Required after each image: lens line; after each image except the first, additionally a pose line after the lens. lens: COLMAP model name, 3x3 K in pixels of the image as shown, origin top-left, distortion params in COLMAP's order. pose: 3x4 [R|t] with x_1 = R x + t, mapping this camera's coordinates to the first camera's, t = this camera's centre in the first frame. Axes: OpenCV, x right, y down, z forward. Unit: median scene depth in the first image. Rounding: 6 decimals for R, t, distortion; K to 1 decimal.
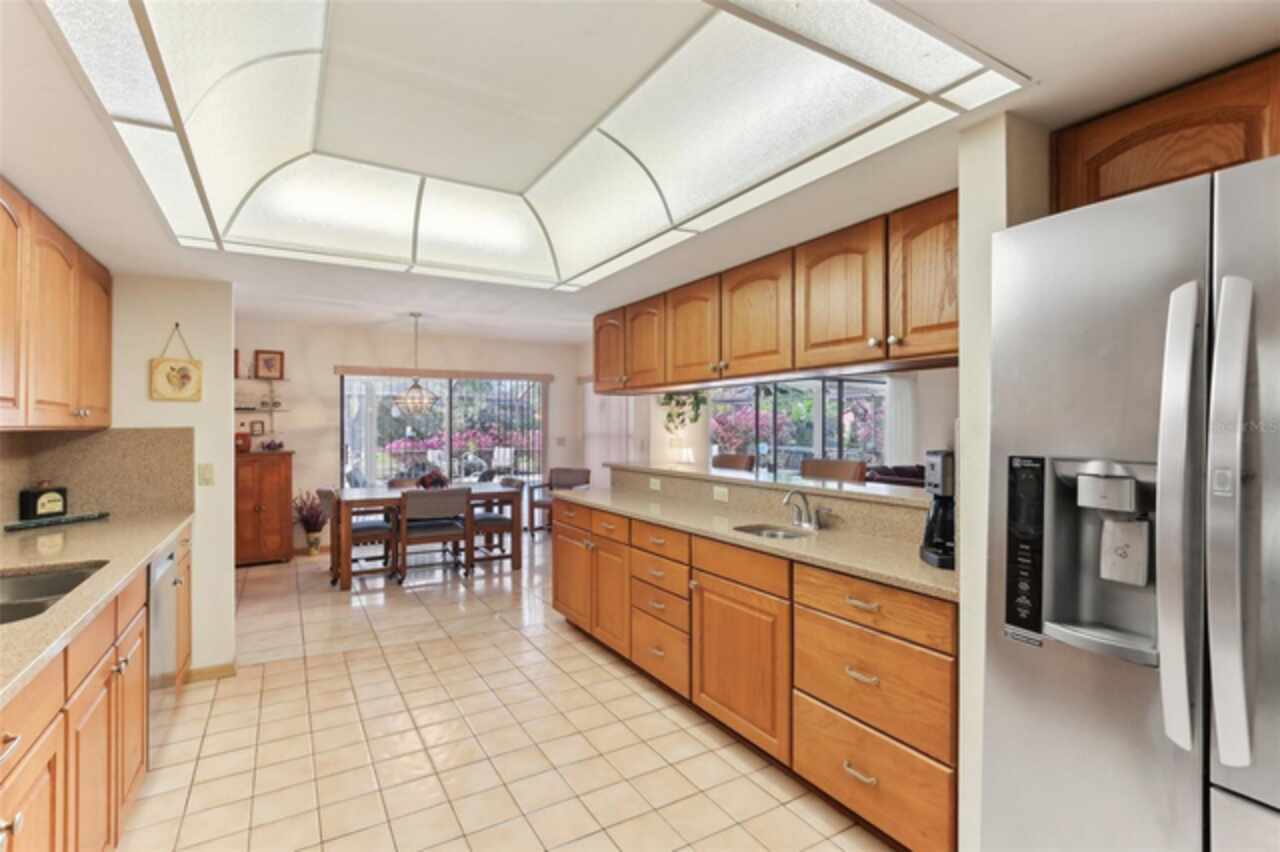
lens RADIAL K [[601.6, 0, 640.0], [0, 601.6, 426.0], [0, 0, 1]] dist [-0.008593, 0.000423]
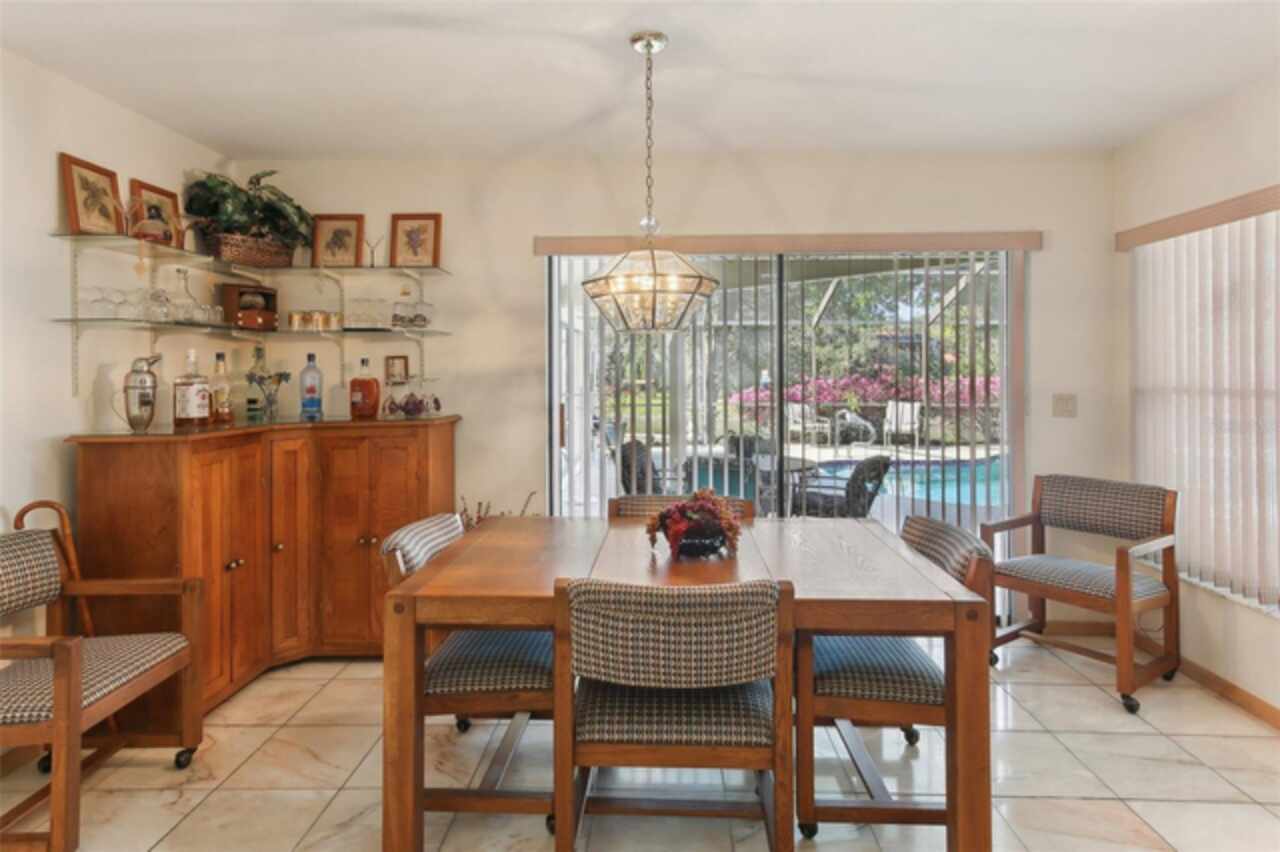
lens RADIAL K [[690.7, 0, 635.8], [0, 690.7, 382.5], [0, 0, 1]] dist [-0.000515, 0.000691]
pose [[0.831820, 0.008592, -0.554979, -0.281110], [0.000758, 0.999862, 0.016616, 0.009288], [0.555045, -0.014243, 0.831699, 1.175382]]
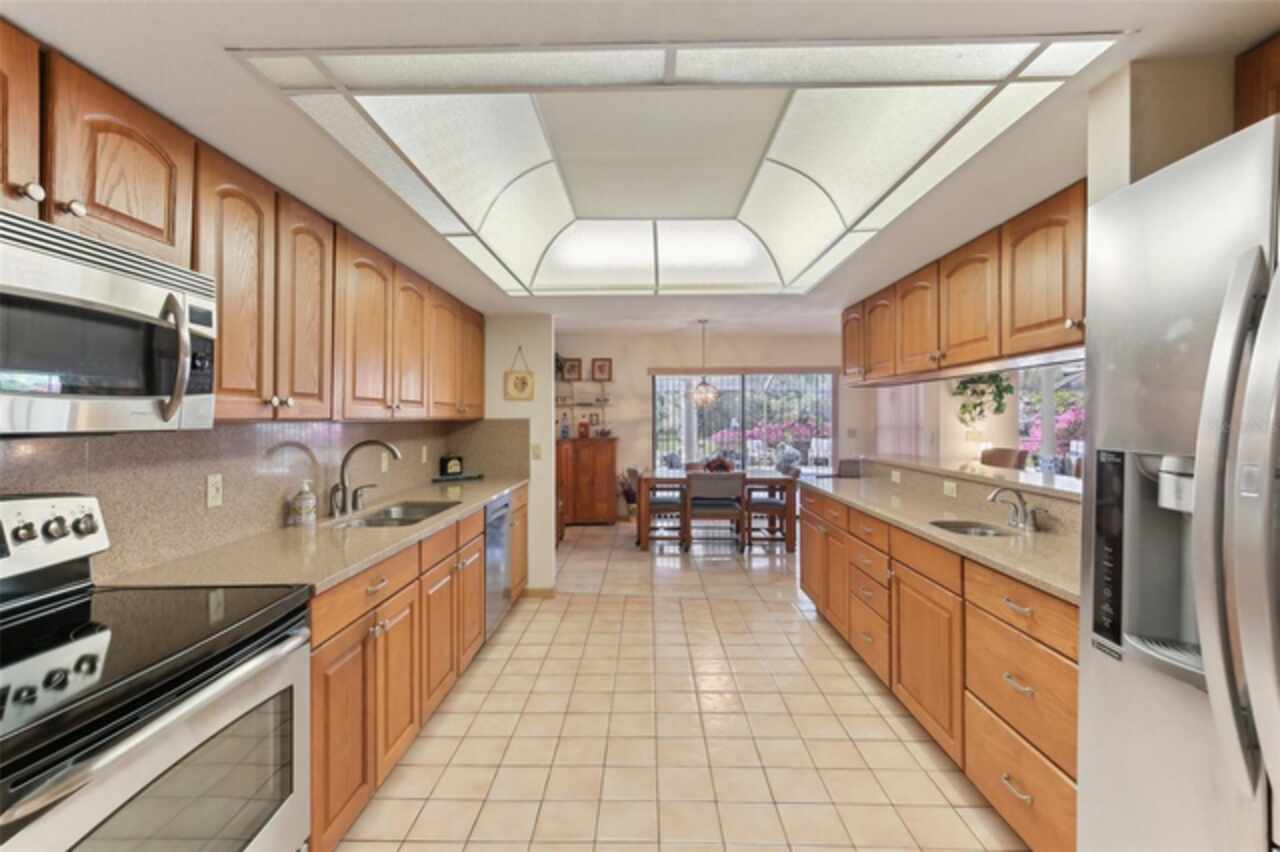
lens RADIAL K [[595.6, 0, 638.8], [0, 595.6, 414.3], [0, 0, 1]] dist [0.000188, 0.000334]
pose [[0.848023, -0.002584, -0.529953, 0.228306], [-0.000437, 0.999984, -0.005576, 0.000459], [0.529959, 0.004960, 0.848009, -0.066204]]
